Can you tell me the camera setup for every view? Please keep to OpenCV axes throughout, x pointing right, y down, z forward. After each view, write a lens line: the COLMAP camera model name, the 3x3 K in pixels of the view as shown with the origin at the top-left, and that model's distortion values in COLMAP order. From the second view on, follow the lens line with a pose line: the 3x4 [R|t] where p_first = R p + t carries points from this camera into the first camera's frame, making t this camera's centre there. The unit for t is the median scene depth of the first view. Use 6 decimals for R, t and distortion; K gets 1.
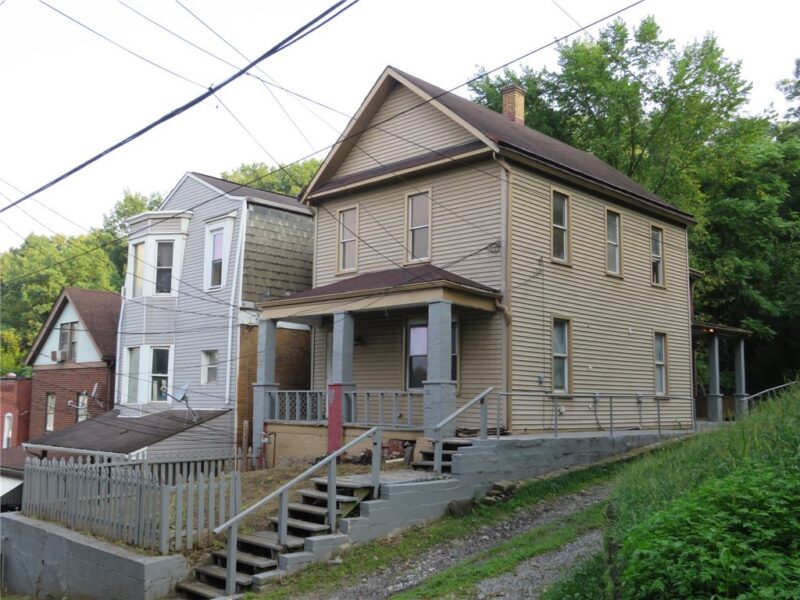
lens RADIAL K [[783.6, 0, 400.0], [0, 783.6, 300.0], [0, 0, 1]] dist [0.000475, 0.000372]
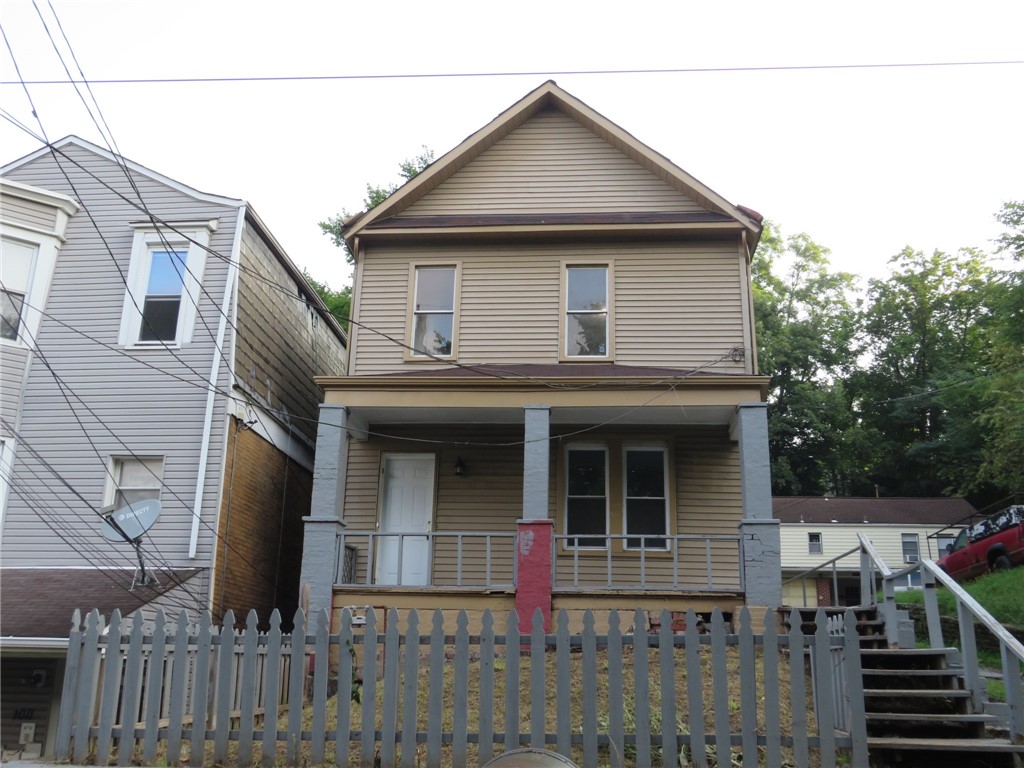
lens RADIAL K [[950.9, 0, 512.0], [0, 950.9, 384.0], [0, 0, 1]] dist [-0.014141, -0.010610]
pose [[0.775757, 0.193494, 0.600634, -0.493887], [-0.095188, 0.976819, -0.191741, 0.129591], [-0.623811, 0.091571, 0.776192, 0.388197]]
